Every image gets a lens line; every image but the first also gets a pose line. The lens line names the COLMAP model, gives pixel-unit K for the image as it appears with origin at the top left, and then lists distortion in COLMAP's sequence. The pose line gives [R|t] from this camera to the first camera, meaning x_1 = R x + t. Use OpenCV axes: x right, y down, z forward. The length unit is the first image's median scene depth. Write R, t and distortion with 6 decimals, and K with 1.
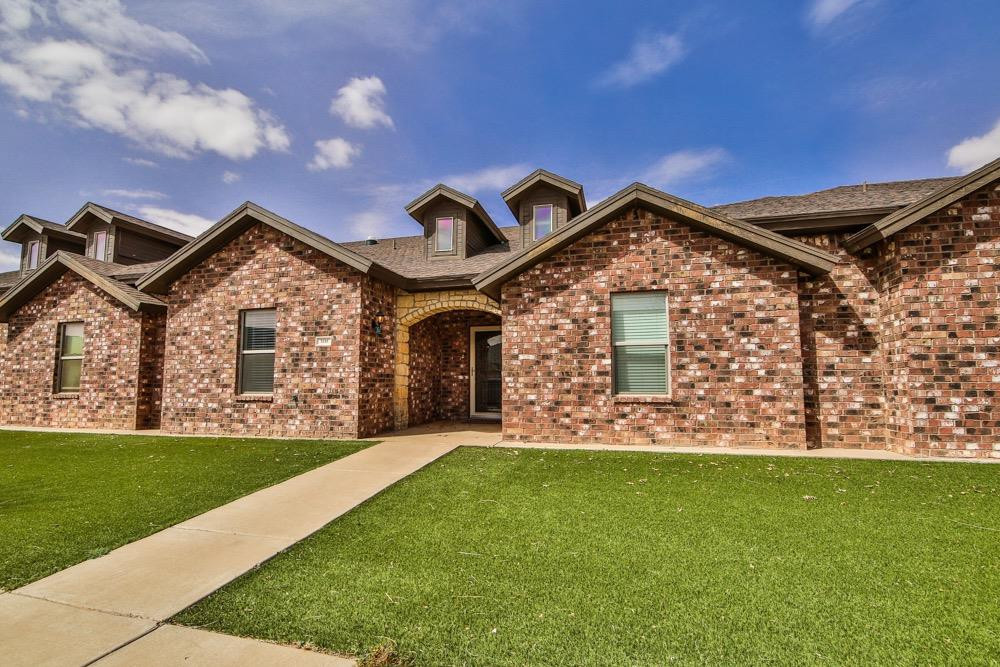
lens RADIAL K [[470.1, 0, 490.0], [0, 470.1, 340.6], [0, 0, 1]] dist [0.000794, -0.012426]
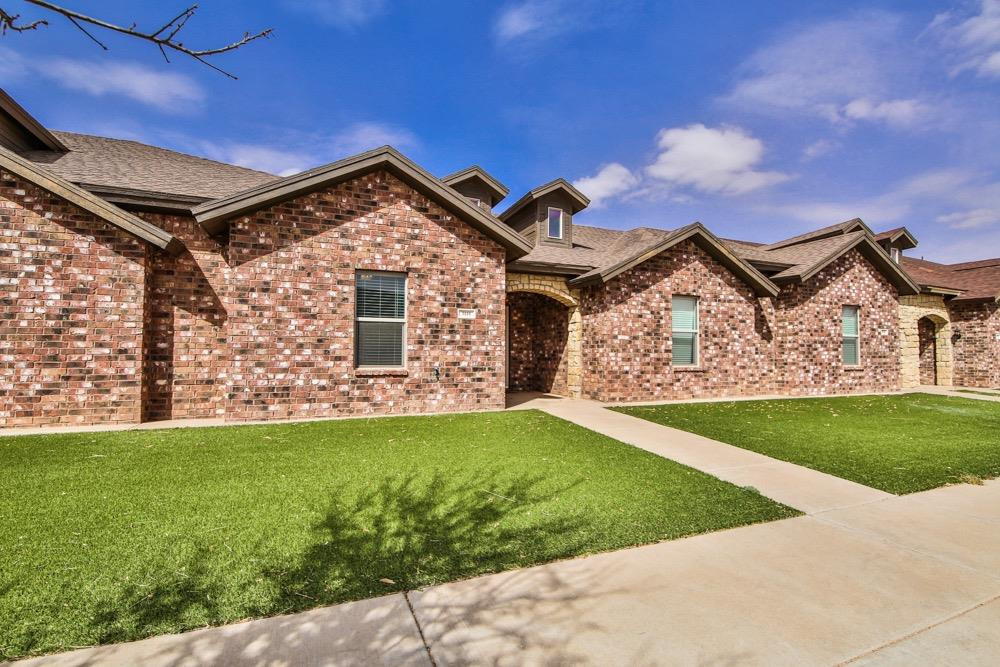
lens RADIAL K [[470.1, 0, 490.0], [0, 470.1, 340.6], [0, 0, 1]] dist [0.000794, -0.012426]
pose [[0.782820, 0.029708, 0.621539, -0.931291], [-0.059579, 0.997849, 0.027345, 0.027733], [-0.619390, -0.058437, 0.782906, 0.194158]]
